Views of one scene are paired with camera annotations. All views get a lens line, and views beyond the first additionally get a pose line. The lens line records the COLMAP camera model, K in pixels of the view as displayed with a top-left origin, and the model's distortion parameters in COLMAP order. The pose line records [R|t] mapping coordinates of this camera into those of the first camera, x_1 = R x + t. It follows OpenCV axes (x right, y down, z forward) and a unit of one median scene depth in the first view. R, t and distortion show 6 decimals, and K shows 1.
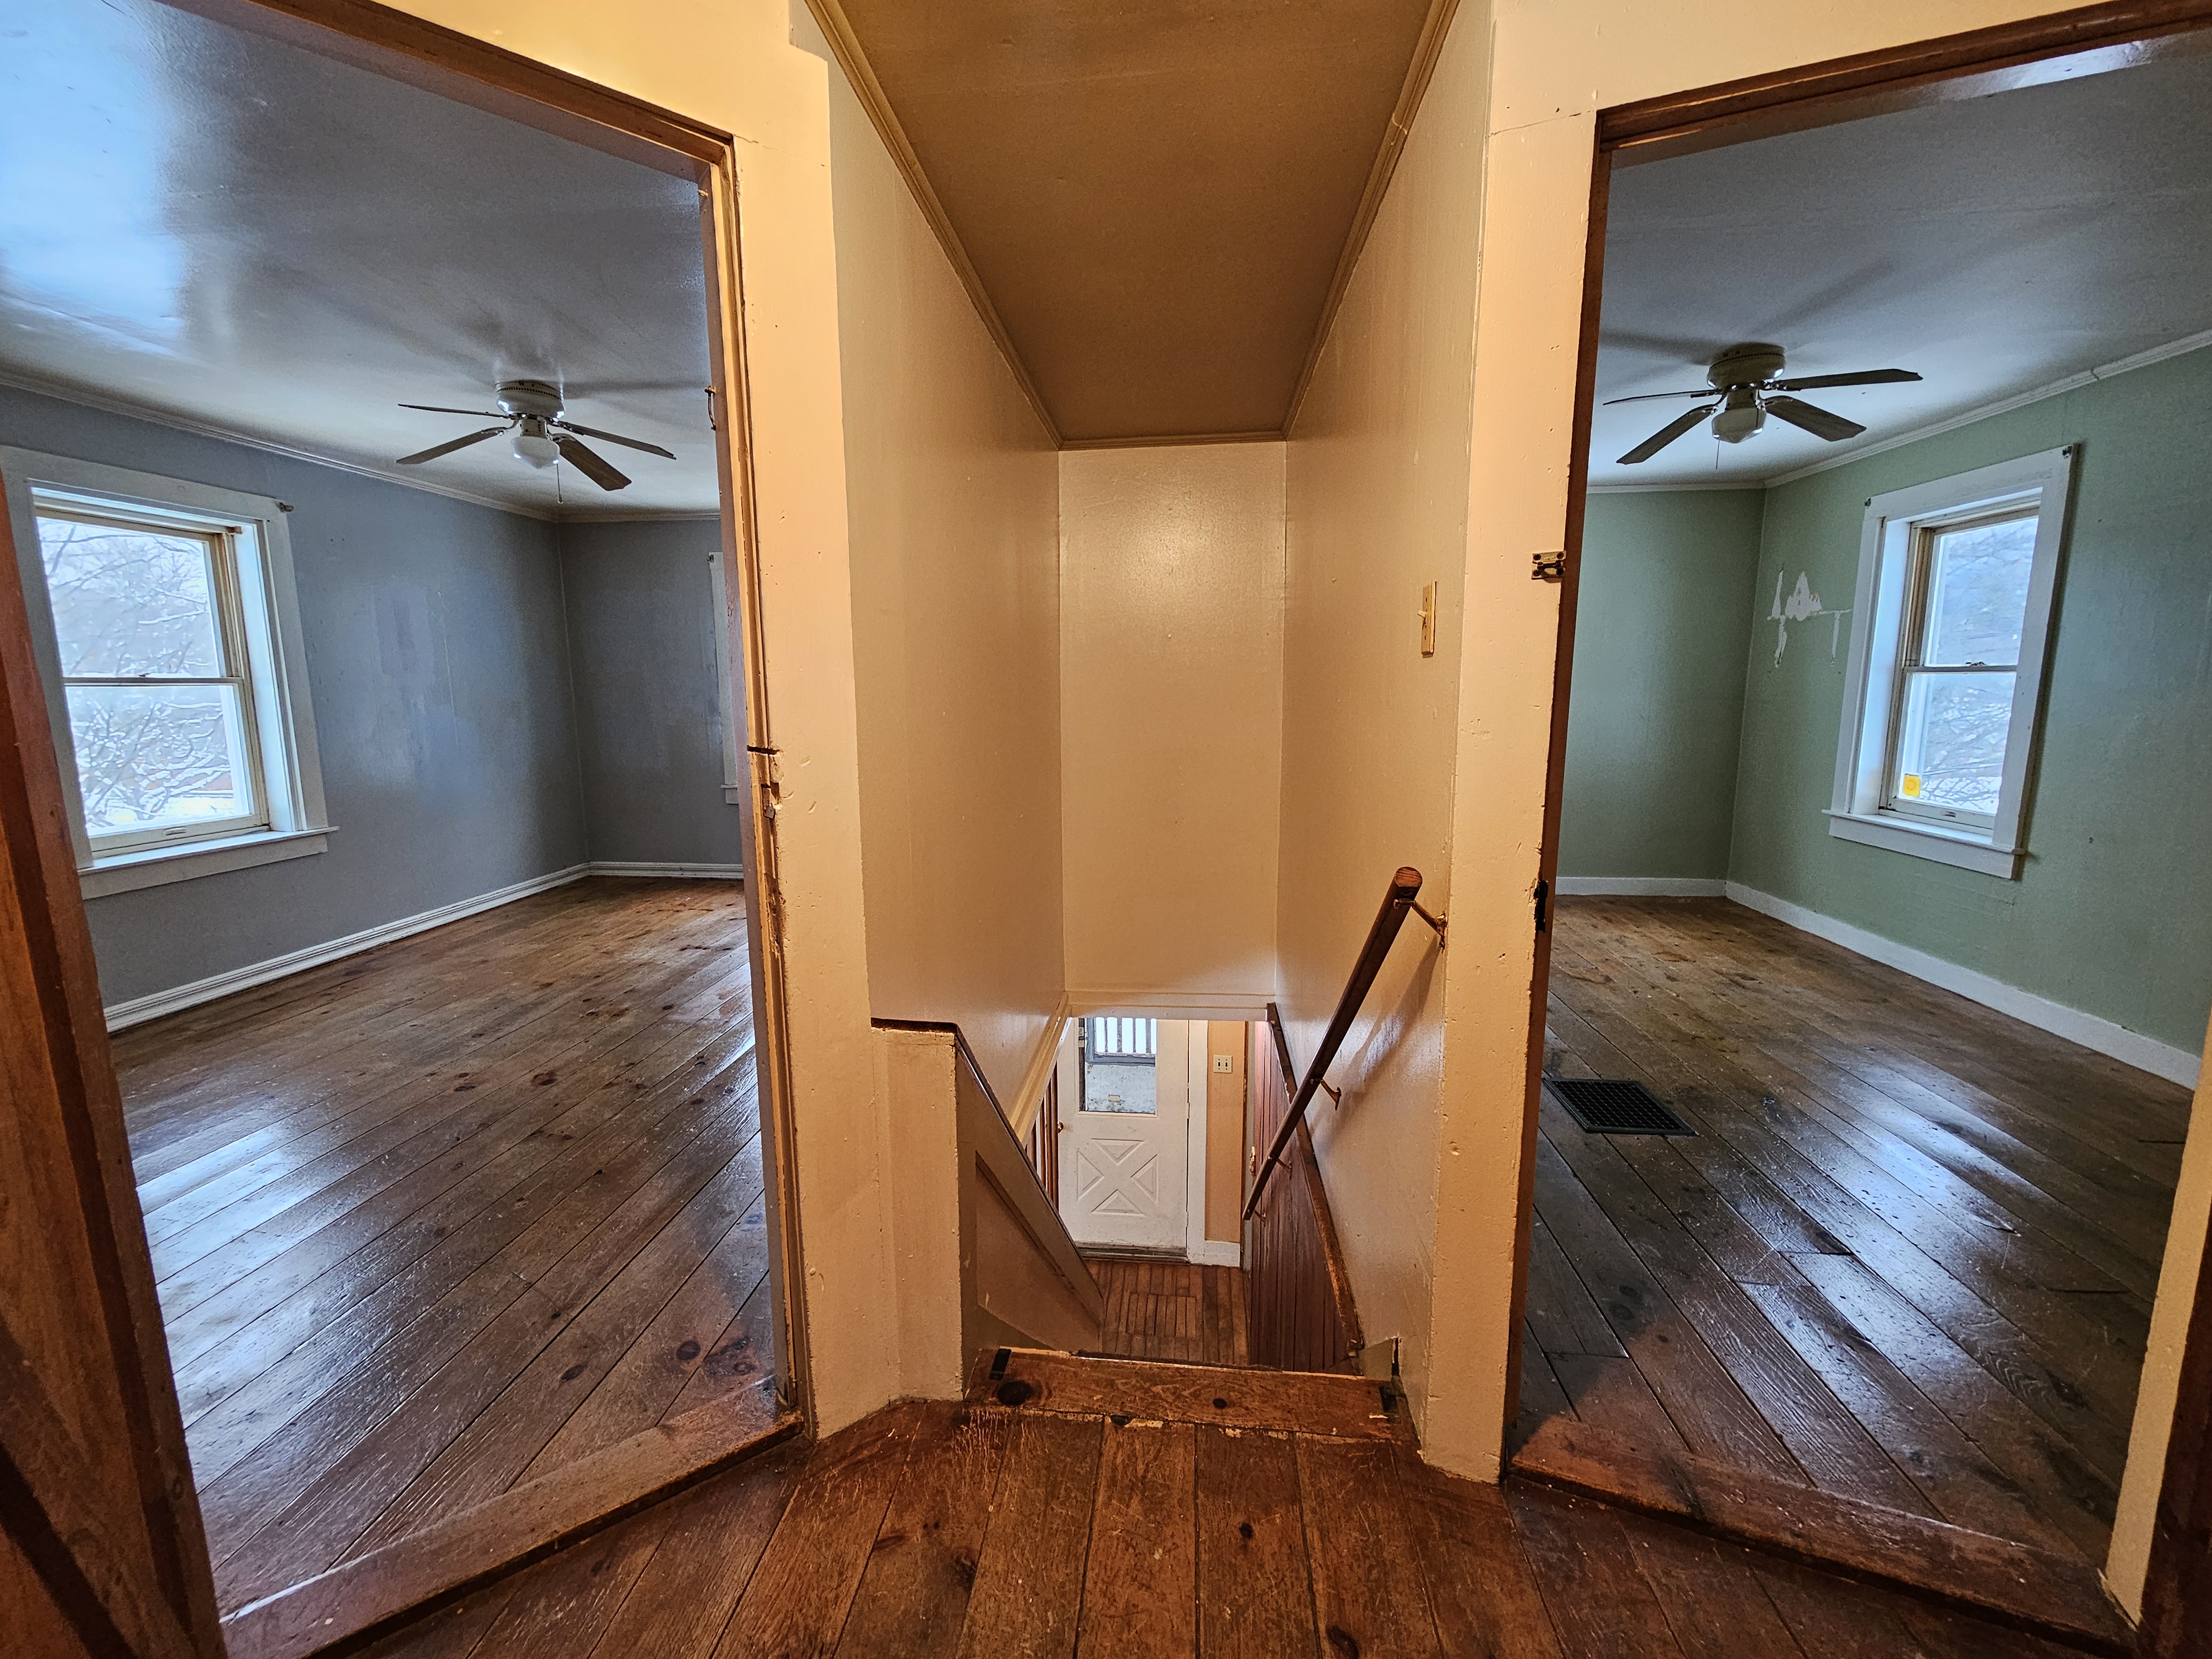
lens RADIAL K [[911.3, 0, 1090.8], [0, 911.3, 820.8], [0, 0, 1]] dist [0.001069, 0.000057]
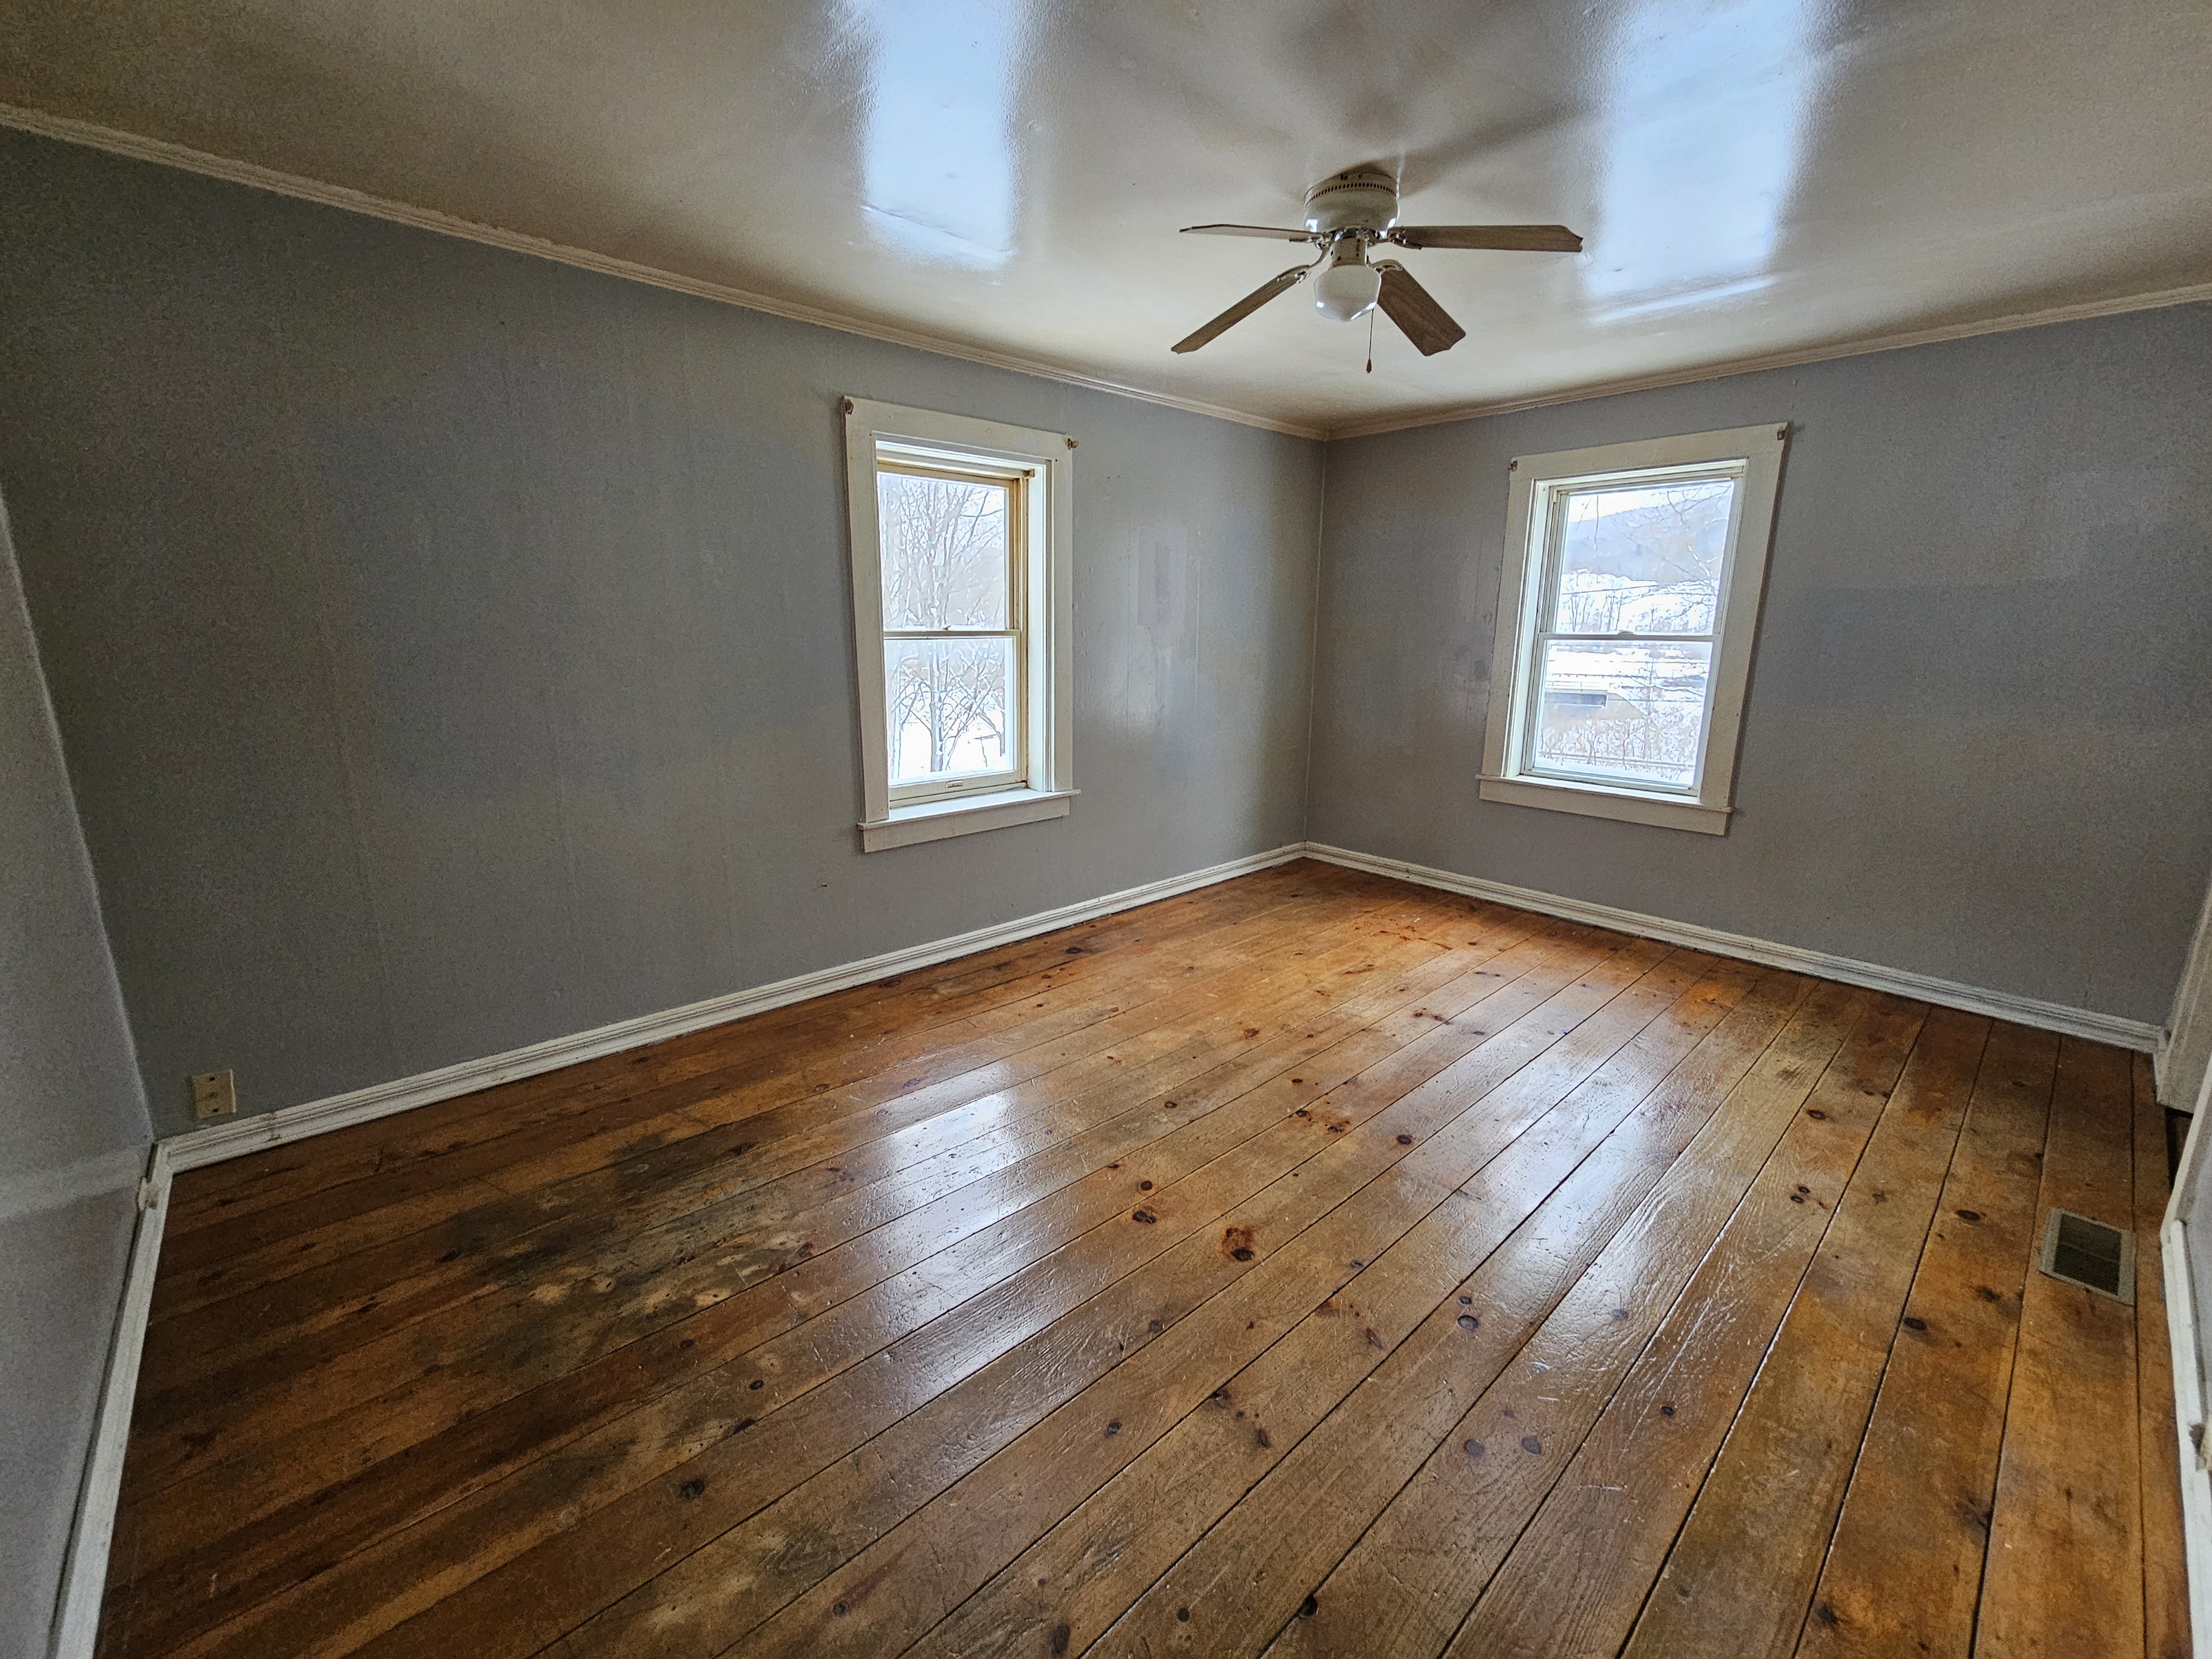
lens RADIAL K [[911.3, 0, 1096.4], [0, 911.3, 820.7], [0, 0, 1]] dist [0.001069, 0.000057]
pose [[0.752975, 0.151178, -0.640448, -0.234244], [-0.107813, 0.988443, 0.106567, -0.073105], [0.649157, -0.011194, 0.760572, 0.335361]]
